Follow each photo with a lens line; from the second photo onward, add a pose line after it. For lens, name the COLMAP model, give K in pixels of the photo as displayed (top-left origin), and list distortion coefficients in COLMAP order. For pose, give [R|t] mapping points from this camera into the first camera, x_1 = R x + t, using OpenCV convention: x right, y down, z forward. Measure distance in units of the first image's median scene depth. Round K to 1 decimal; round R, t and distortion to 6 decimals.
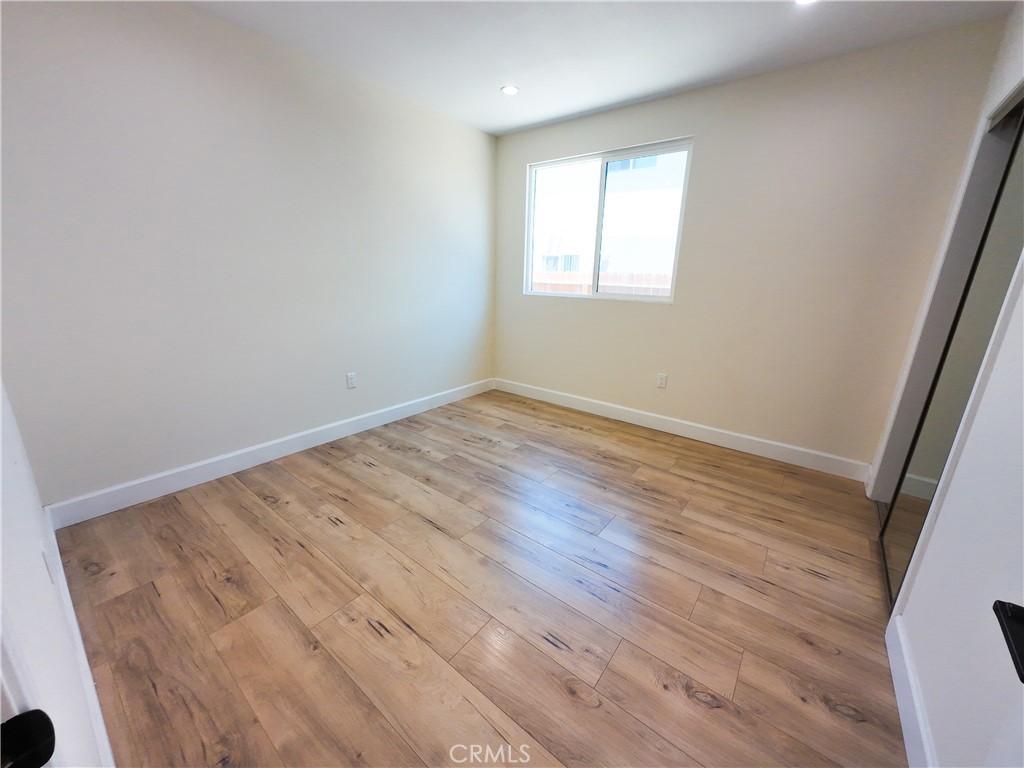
lens RADIAL K [[394.6, 0, 513.4], [0, 394.6, 379.8], [0, 0, 1]] dist [-0.003883, 0.000974]
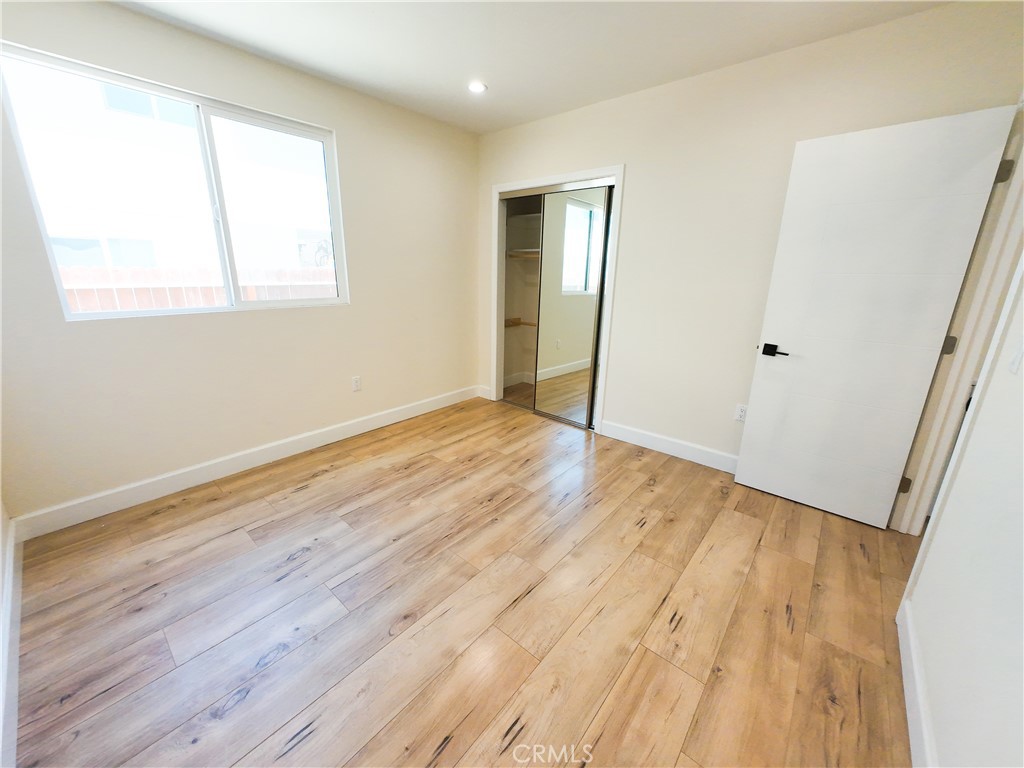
lens RADIAL K [[394.6, 0, 513.4], [0, 394.6, 379.8], [0, 0, 1]] dist [-0.003883, 0.000974]
pose [[0.045711, -0.291637, 0.955436, -0.663796], [0.249112, 0.929548, 0.271817, -0.216947], [-0.967395, 0.225585, 0.115141, 0.638279]]
